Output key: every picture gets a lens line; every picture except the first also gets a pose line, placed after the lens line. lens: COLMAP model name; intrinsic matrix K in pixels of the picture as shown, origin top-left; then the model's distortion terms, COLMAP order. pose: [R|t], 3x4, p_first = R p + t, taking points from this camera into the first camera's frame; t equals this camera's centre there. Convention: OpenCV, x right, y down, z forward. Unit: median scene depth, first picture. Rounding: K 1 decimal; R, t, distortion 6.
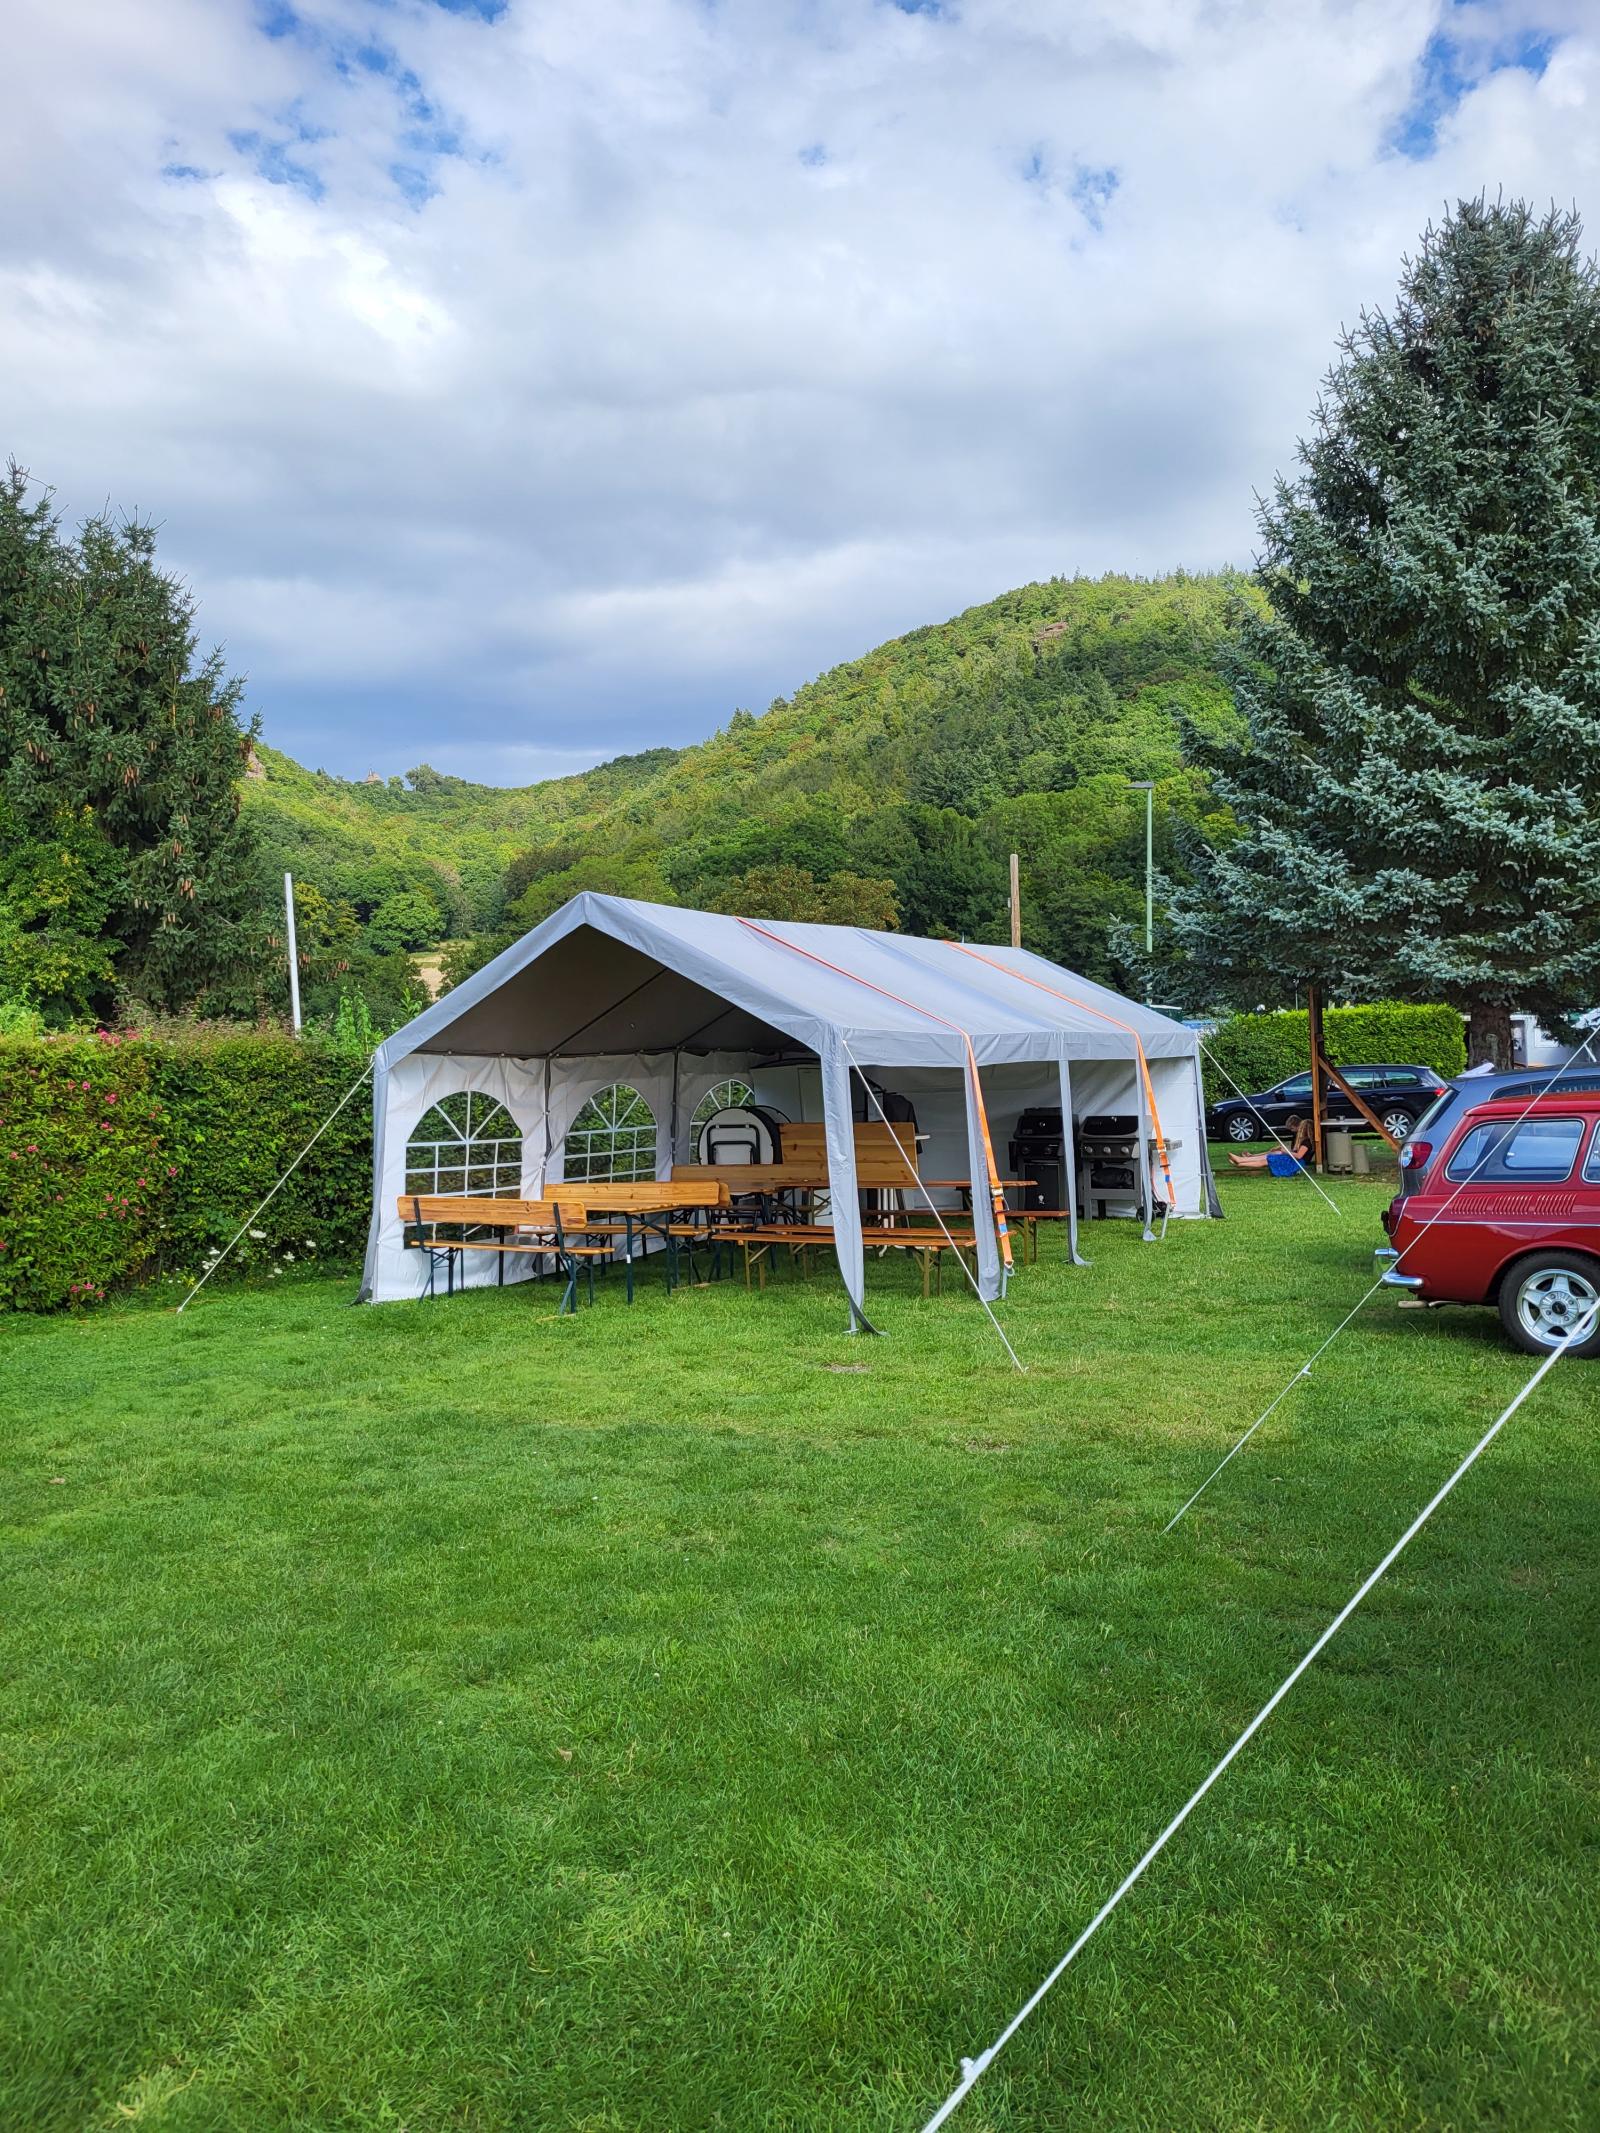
lens RADIAL K [[1742.3, 0, 800.0], [0, 1742.3, 1066.5], [0, 0, 1]] dist [0.030351, -0.001640]
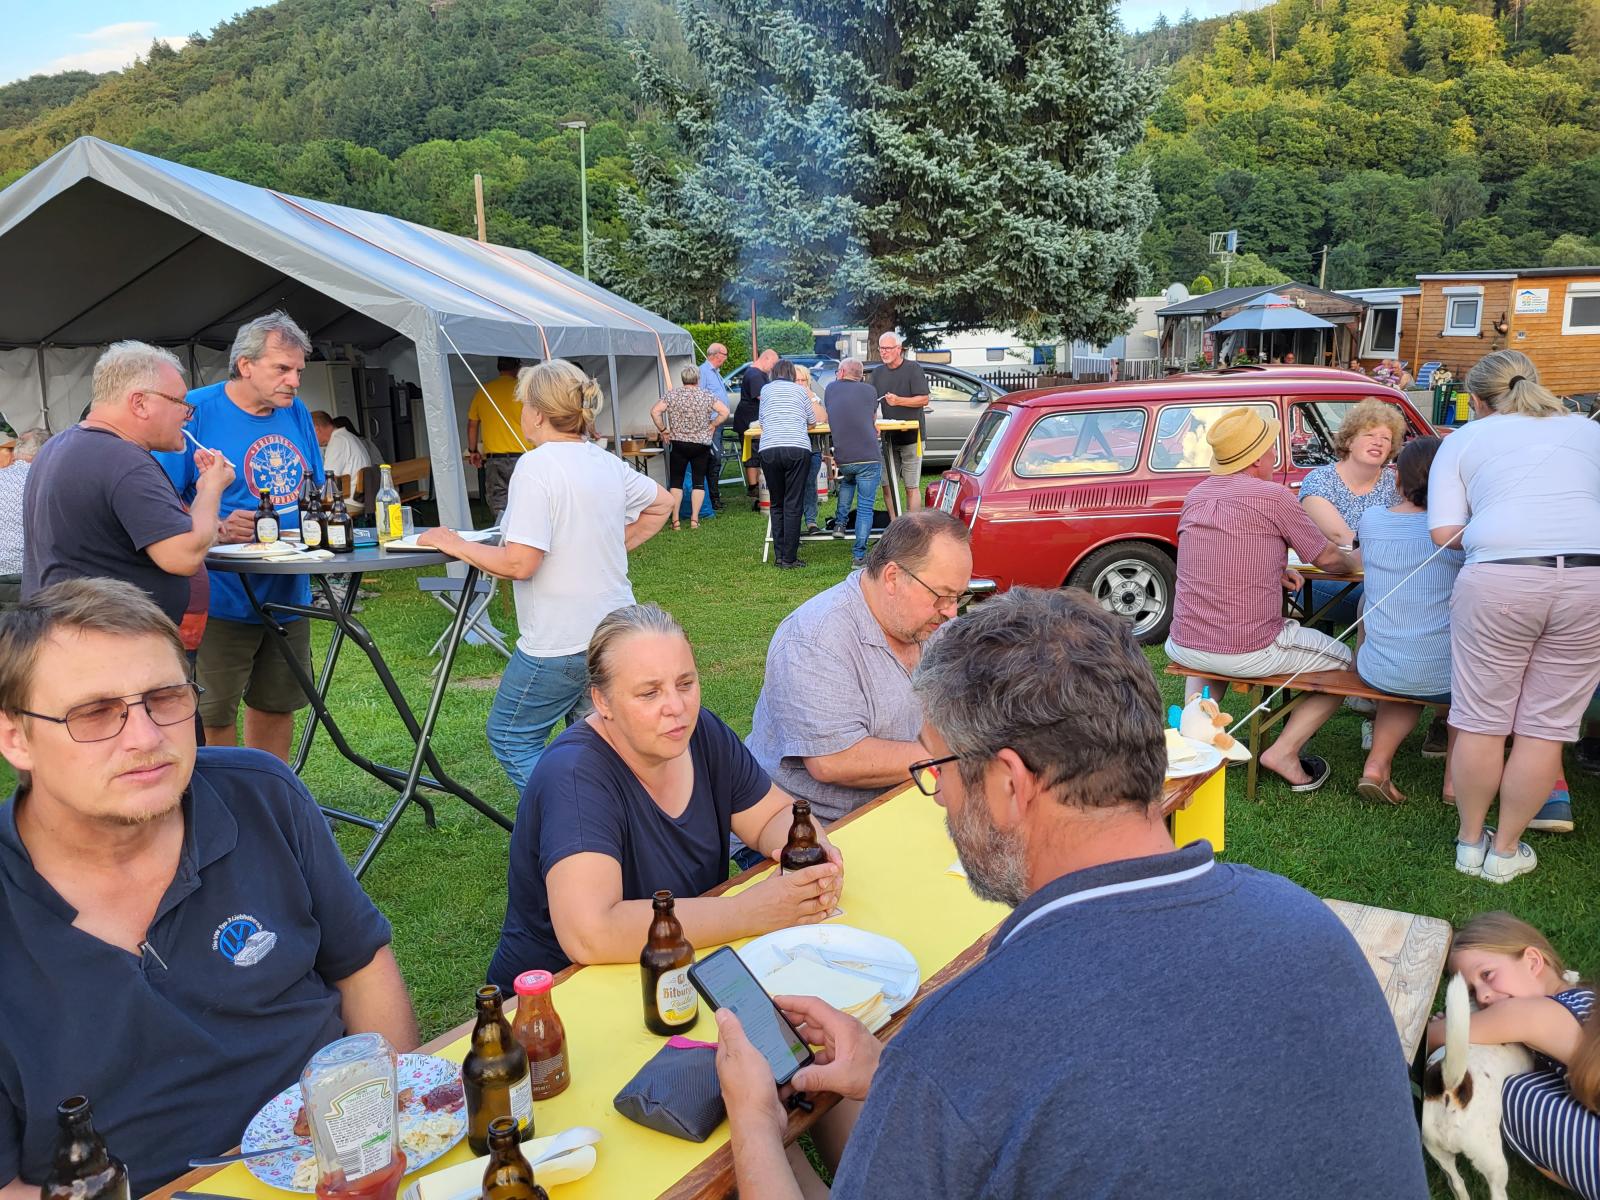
lens RADIAL K [[1306.9, 0, 800.1], [0, 1306.9, 583.7], [0, 0, 1]] dist [0.030351, -0.001640]
pose [[0.917526, -0.064004, 0.392492, -0.032411], [0.001862, 0.987644, 0.156704, 0.004882], [-0.397672, -0.143049, 0.906308, 0.116713]]
